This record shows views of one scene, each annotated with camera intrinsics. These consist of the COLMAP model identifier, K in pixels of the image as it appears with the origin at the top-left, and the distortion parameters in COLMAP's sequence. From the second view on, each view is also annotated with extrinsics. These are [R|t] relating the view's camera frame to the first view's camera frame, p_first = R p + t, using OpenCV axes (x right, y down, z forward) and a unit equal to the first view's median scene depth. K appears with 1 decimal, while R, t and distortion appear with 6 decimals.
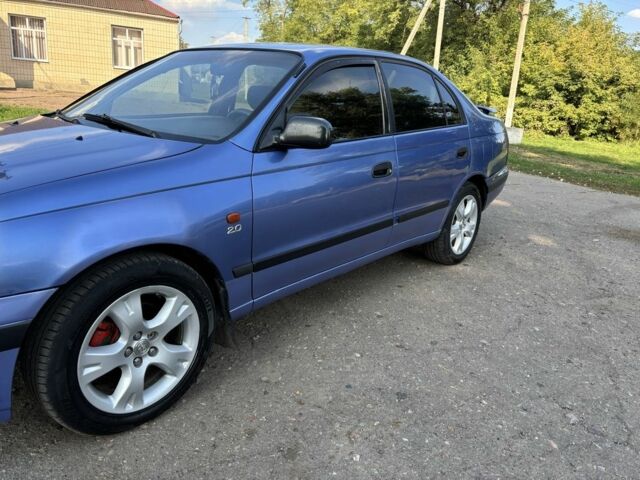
lens RADIAL K [[488.6, 0, 322.1], [0, 488.6, 241.4], [0, 0, 1]] dist [0.054933, -0.065198]
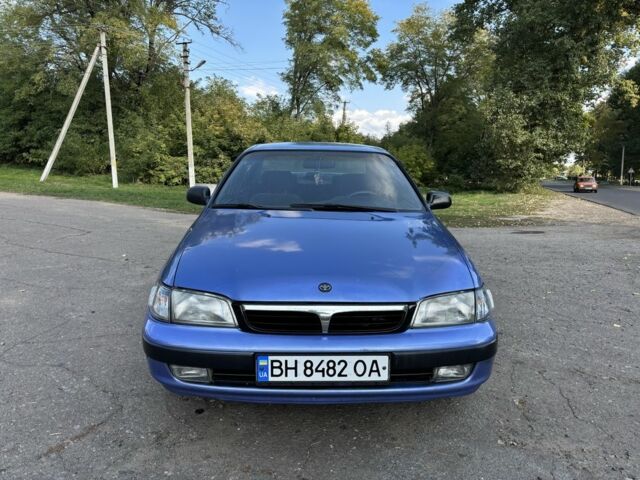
lens RADIAL K [[488.6, 0, 322.1], [0, 488.6, 241.4], [0, 0, 1]] dist [0.054933, -0.065198]
pose [[0.746526, -0.152781, 0.647577, -0.142524], [0.221788, 0.974756, -0.025706, -0.011938], [-0.627302, 0.162815, 0.761566, -0.004284]]
